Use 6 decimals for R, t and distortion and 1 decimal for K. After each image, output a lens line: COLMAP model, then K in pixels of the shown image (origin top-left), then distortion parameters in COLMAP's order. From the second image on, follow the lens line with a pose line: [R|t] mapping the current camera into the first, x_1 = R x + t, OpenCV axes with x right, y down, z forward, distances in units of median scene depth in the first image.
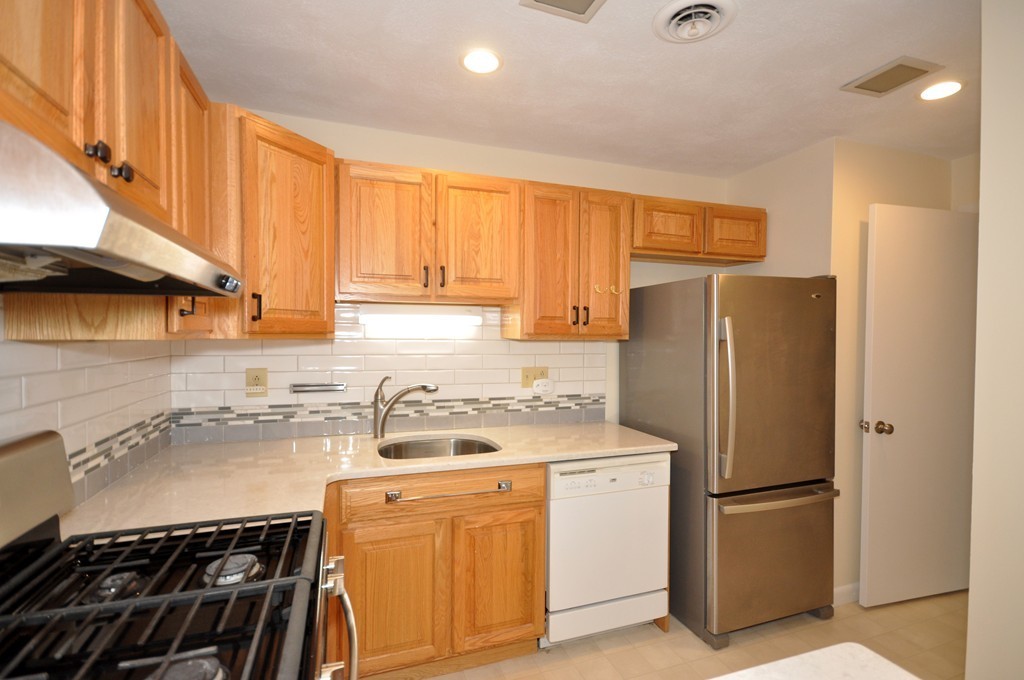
lens RADIAL K [[481.0, 0, 510.6], [0, 481.0, 345.9], [0, 0, 1]] dist [0.004266, 0.000720]
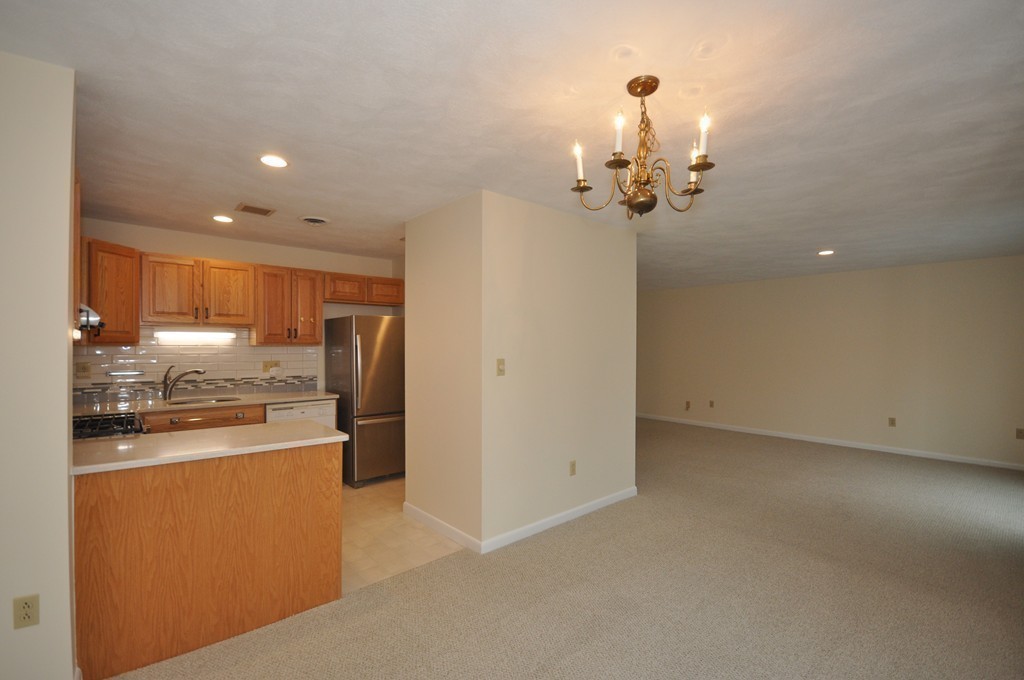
lens RADIAL K [[448.1, 0, 510.4], [0, 448.1, 346.7], [0, 0, 1]] dist [0.000067, -0.000056]
pose [[0.928260, -0.006169, 0.371881, 0.308301], [0.012913, 0.999794, -0.015647, 0.033565], [-0.371708, 0.019327, 0.928149, -1.081744]]
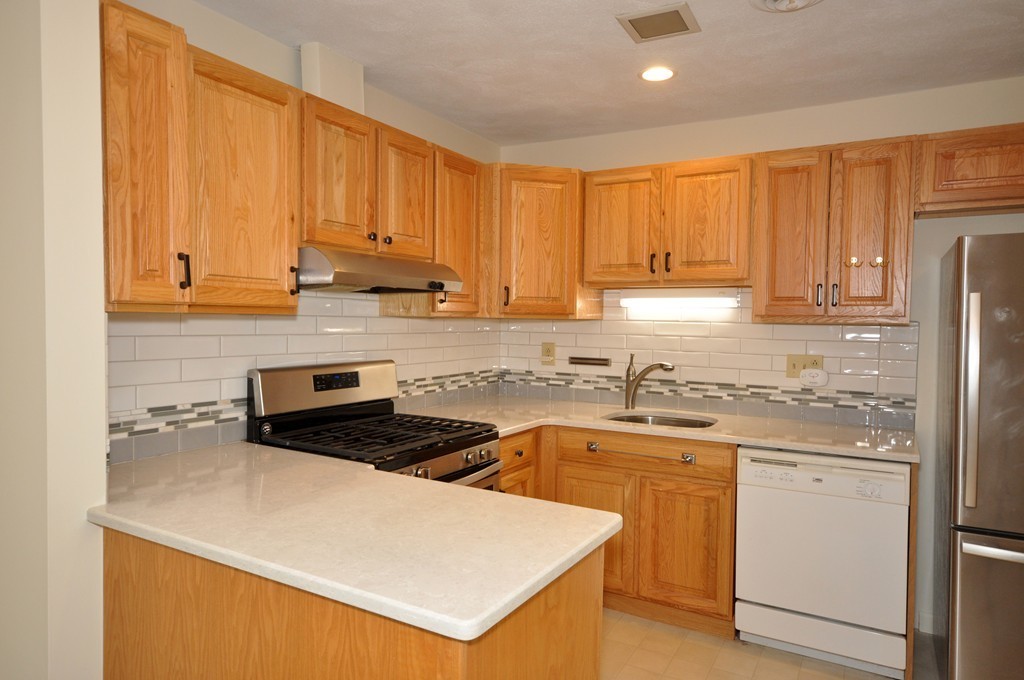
lens RADIAL K [[655.4, 0, 512.0], [0, 655.4, 340.0], [0, 0, 1]] dist [0.020403, 0.000459]
pose [[0.654668, 0.027339, -0.755422, 0.710382], [-0.027305, 0.999549, 0.012511, 0.020009], [0.755424, 0.012436, 0.655119, -0.210843]]
